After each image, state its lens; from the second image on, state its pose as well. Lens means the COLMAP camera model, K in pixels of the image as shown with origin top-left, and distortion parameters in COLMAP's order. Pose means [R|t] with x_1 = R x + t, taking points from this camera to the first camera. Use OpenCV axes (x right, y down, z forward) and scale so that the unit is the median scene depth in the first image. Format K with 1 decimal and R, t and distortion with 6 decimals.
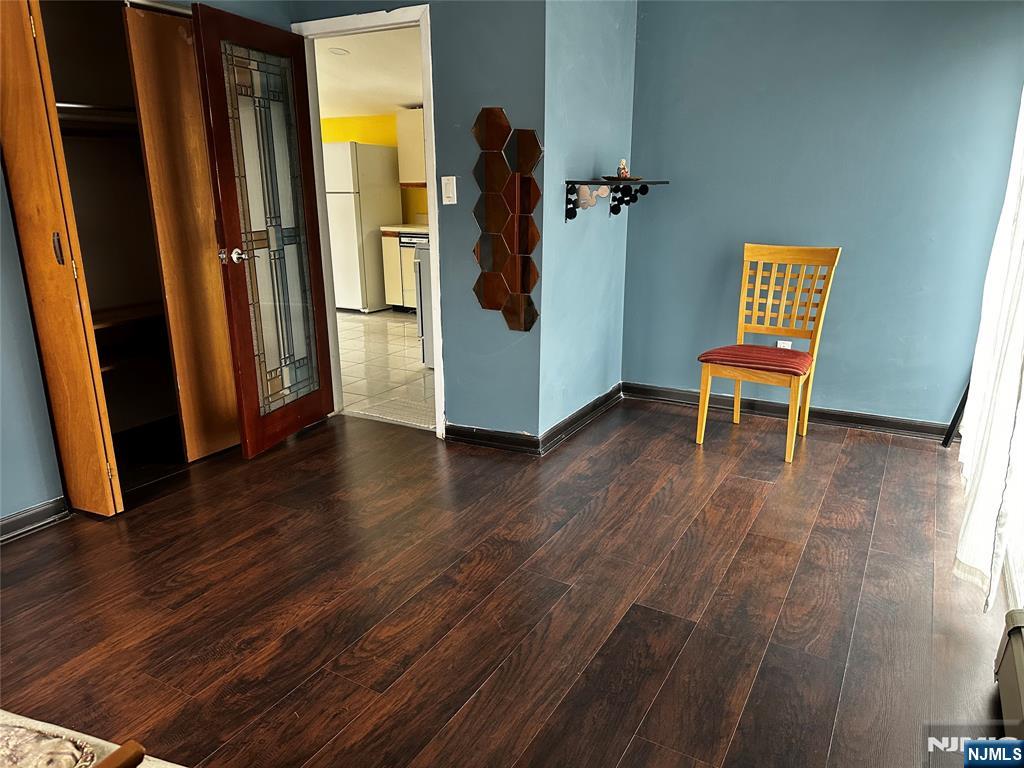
lens RADIAL K [[712.3, 0, 512.6], [0, 712.3, 386.6], [0, 0, 1]] dist [0.088167, -0.106484]
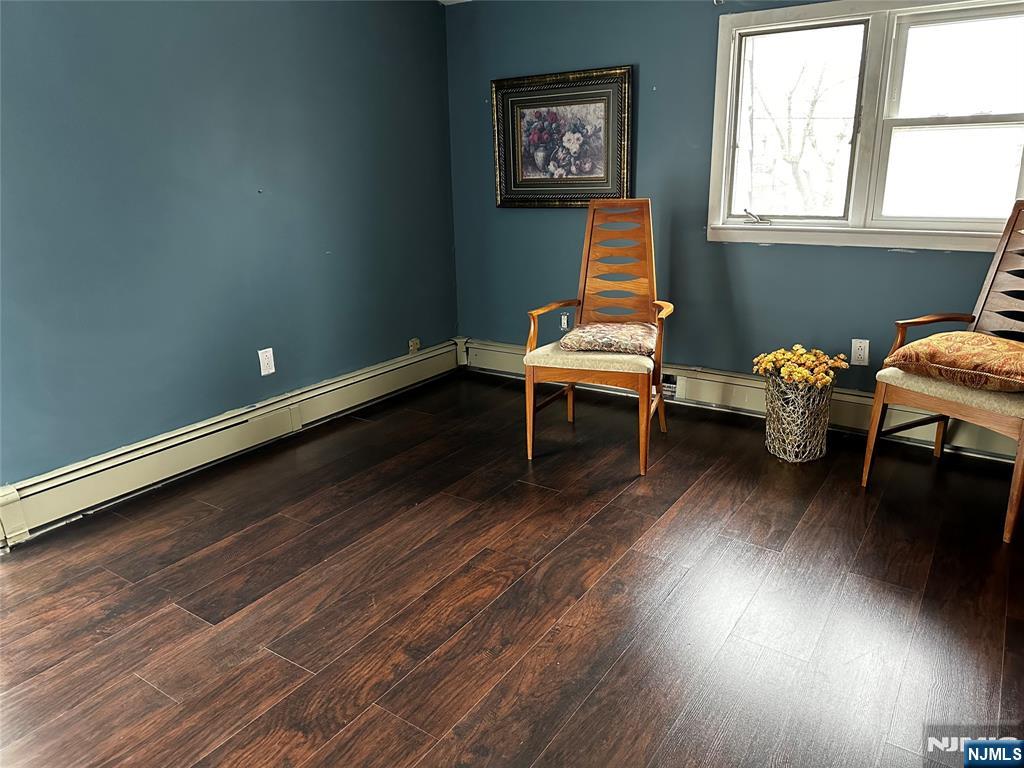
lens RADIAL K [[712.3, 0, 510.7], [0, 712.3, 383.0], [0, 0, 1]] dist [0.088167, -0.106484]
pose [[-0.995997, 0.000226, 0.089391, -0.300105], [0.048808, 0.839154, 0.541699, -0.453443], [-0.074890, 0.543894, -0.835806, 1.681539]]
